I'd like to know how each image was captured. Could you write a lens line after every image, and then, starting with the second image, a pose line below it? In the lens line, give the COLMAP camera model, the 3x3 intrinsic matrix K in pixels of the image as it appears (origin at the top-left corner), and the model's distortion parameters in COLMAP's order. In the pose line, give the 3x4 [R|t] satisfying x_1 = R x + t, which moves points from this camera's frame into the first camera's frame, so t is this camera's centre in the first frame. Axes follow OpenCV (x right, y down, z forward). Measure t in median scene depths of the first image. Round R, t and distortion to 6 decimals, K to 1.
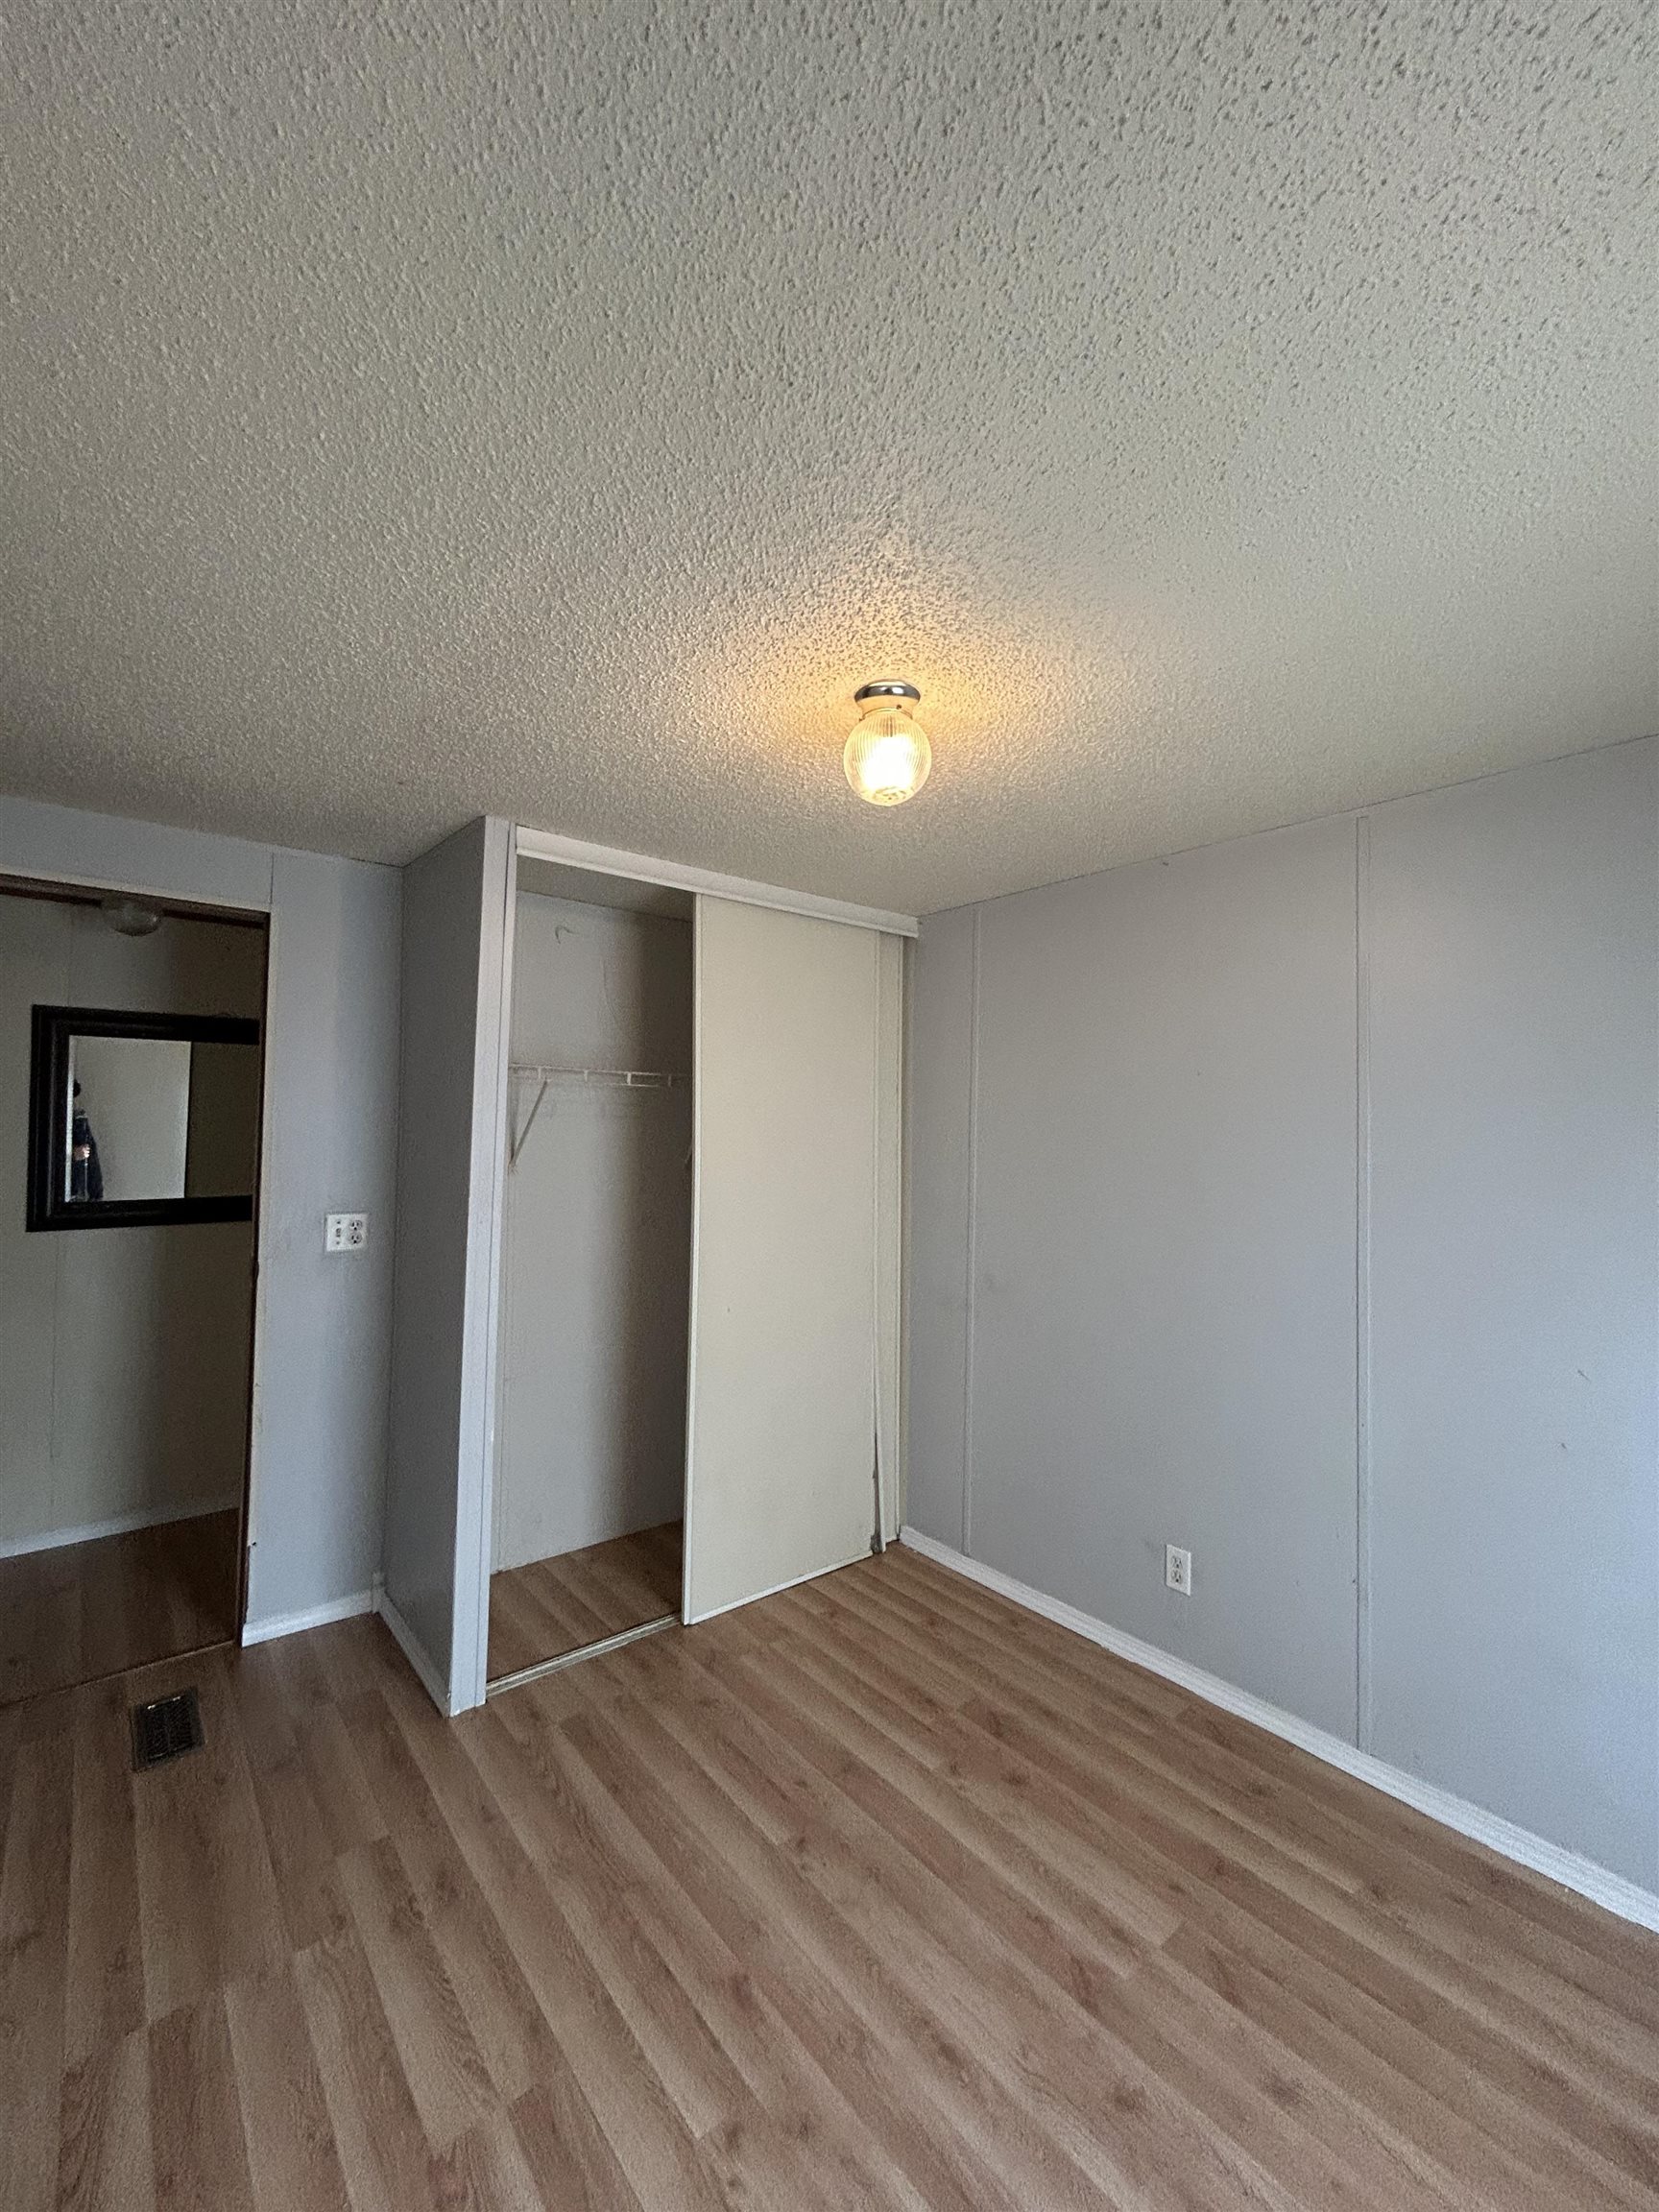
lens RADIAL K [[899.6, 0, 829.5], [0, 899.6, 1106.0], [0, 0, 1]] dist [-0.000804, -0.000627]
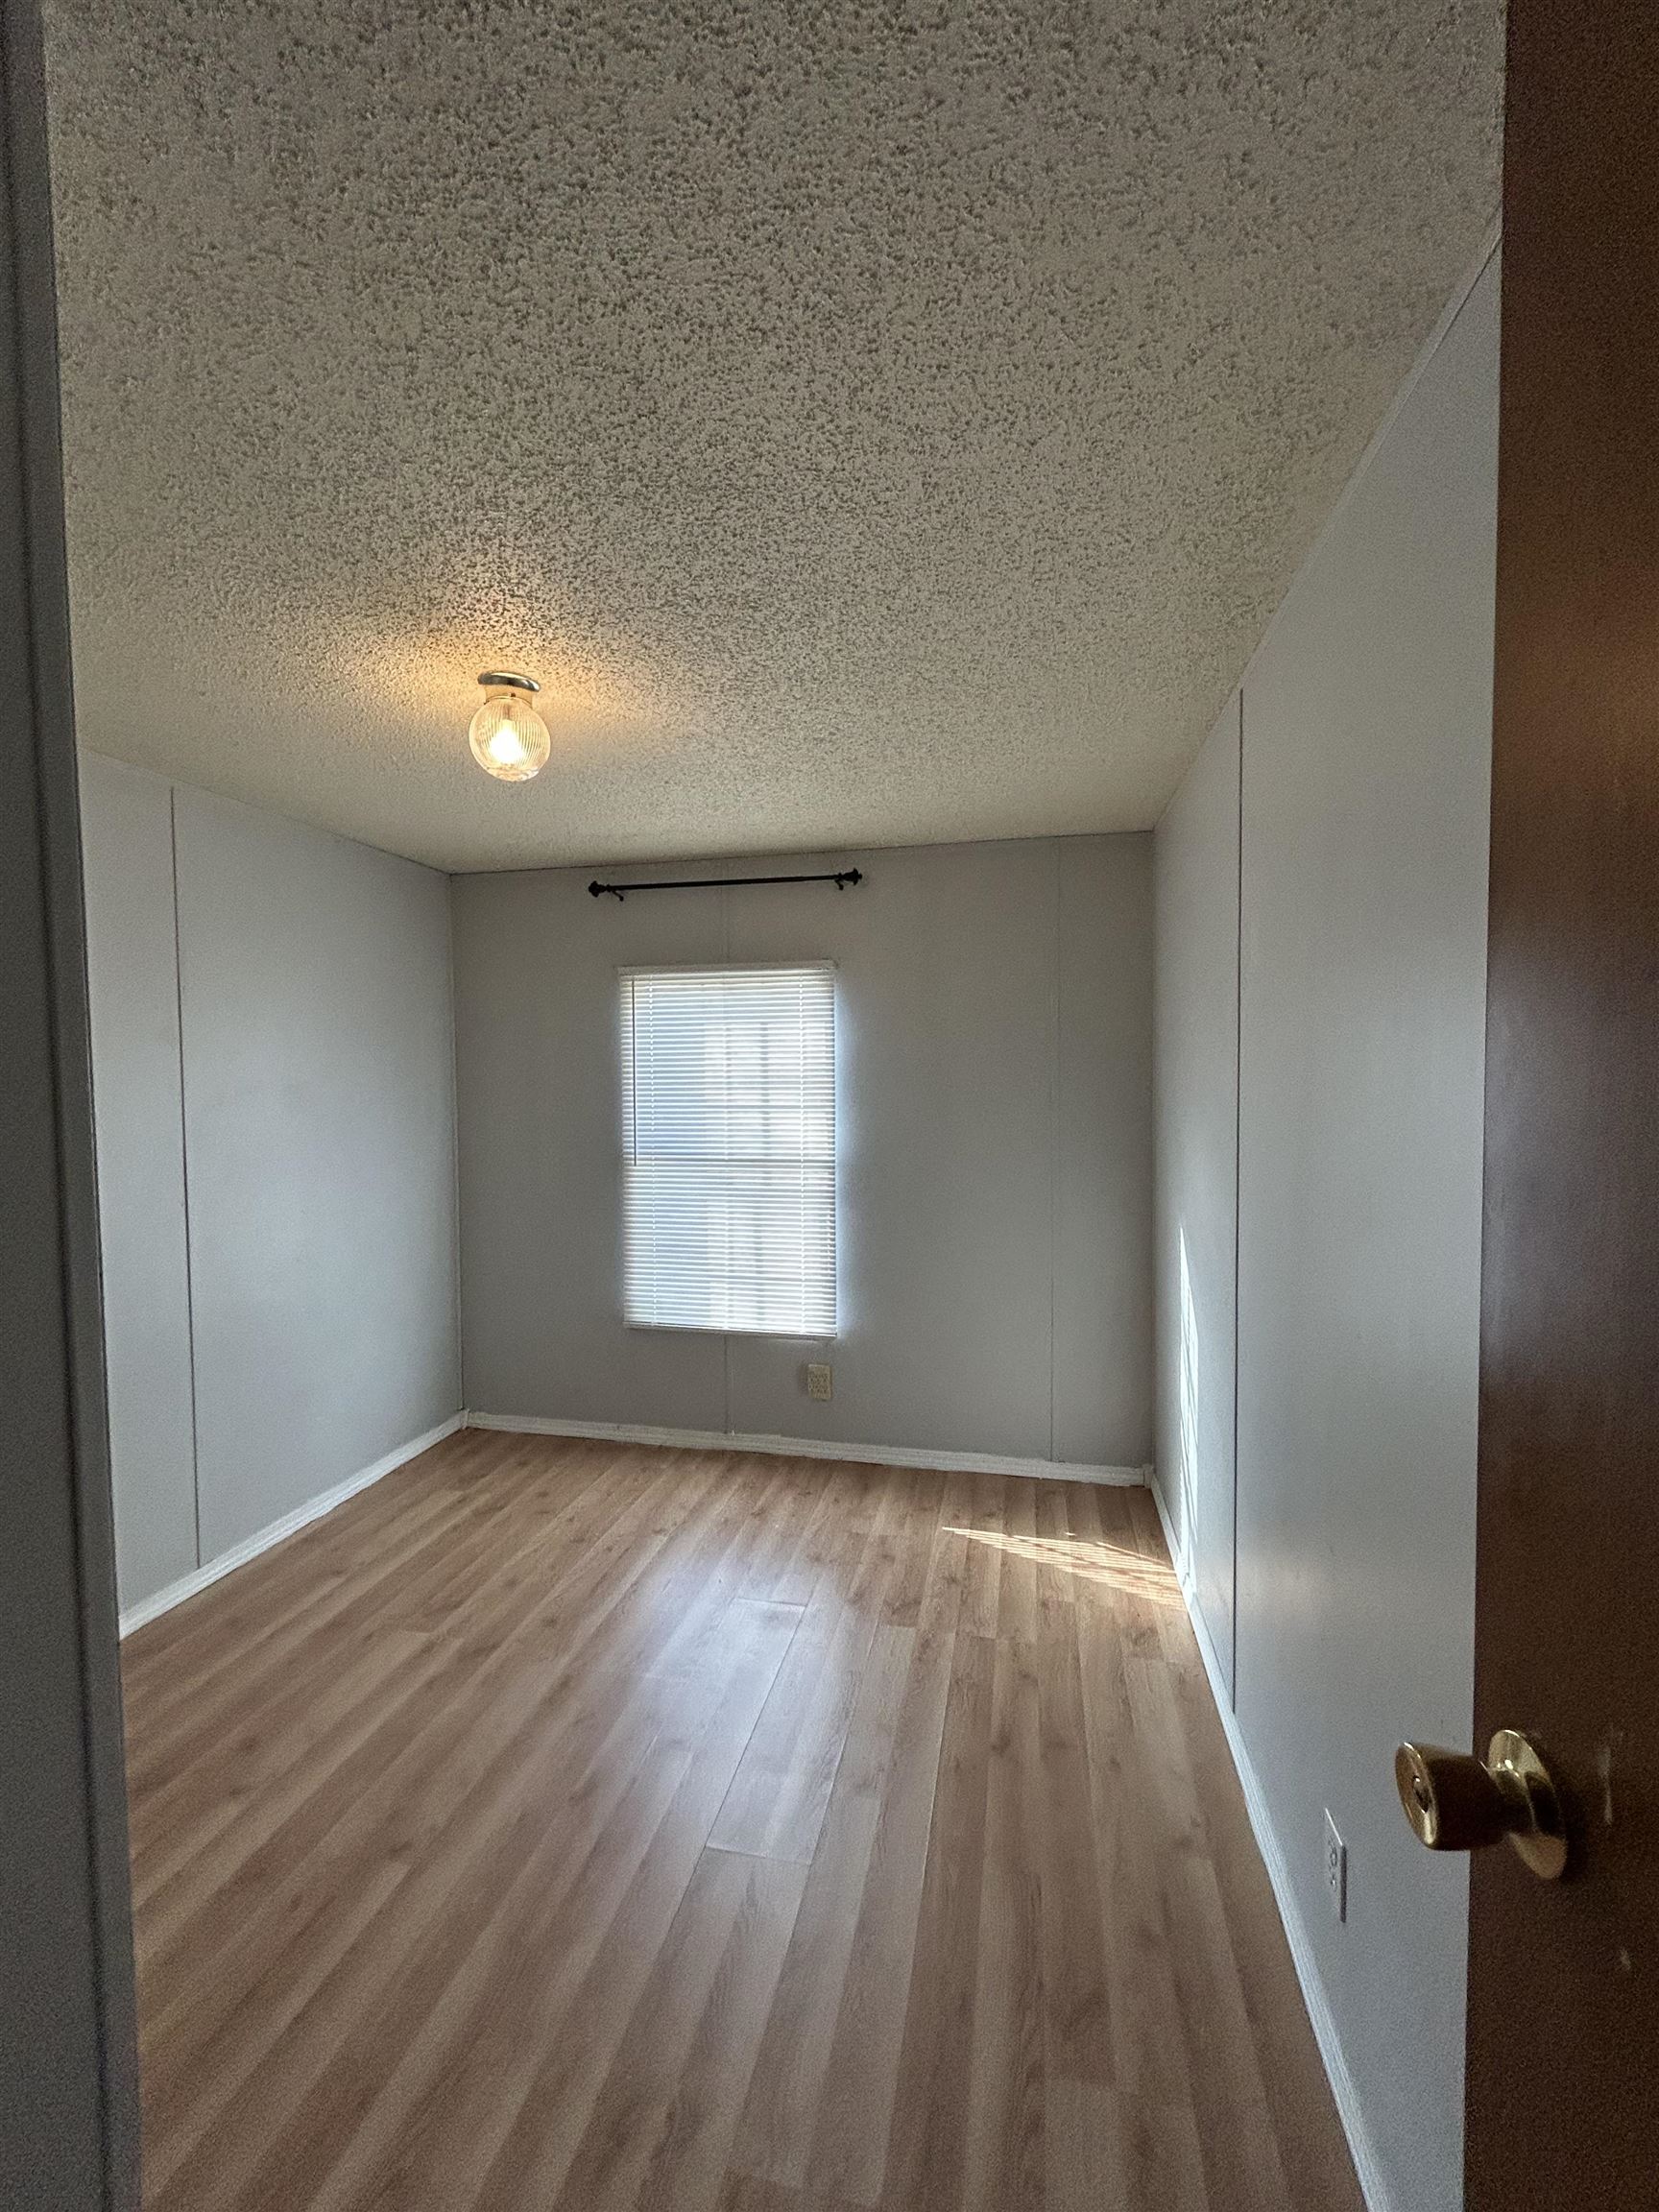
lens RADIAL K [[899.6, 0, 829.5], [0, 899.6, 1106.0], [0, 0, 1]] dist [-0.000804, -0.000627]
pose [[-0.619253, -0.043393, 0.783991, -1.031689], [-0.031209, 0.999043, 0.030645, 0.030292], [-0.784571, -0.005491, -0.620015, 1.290356]]
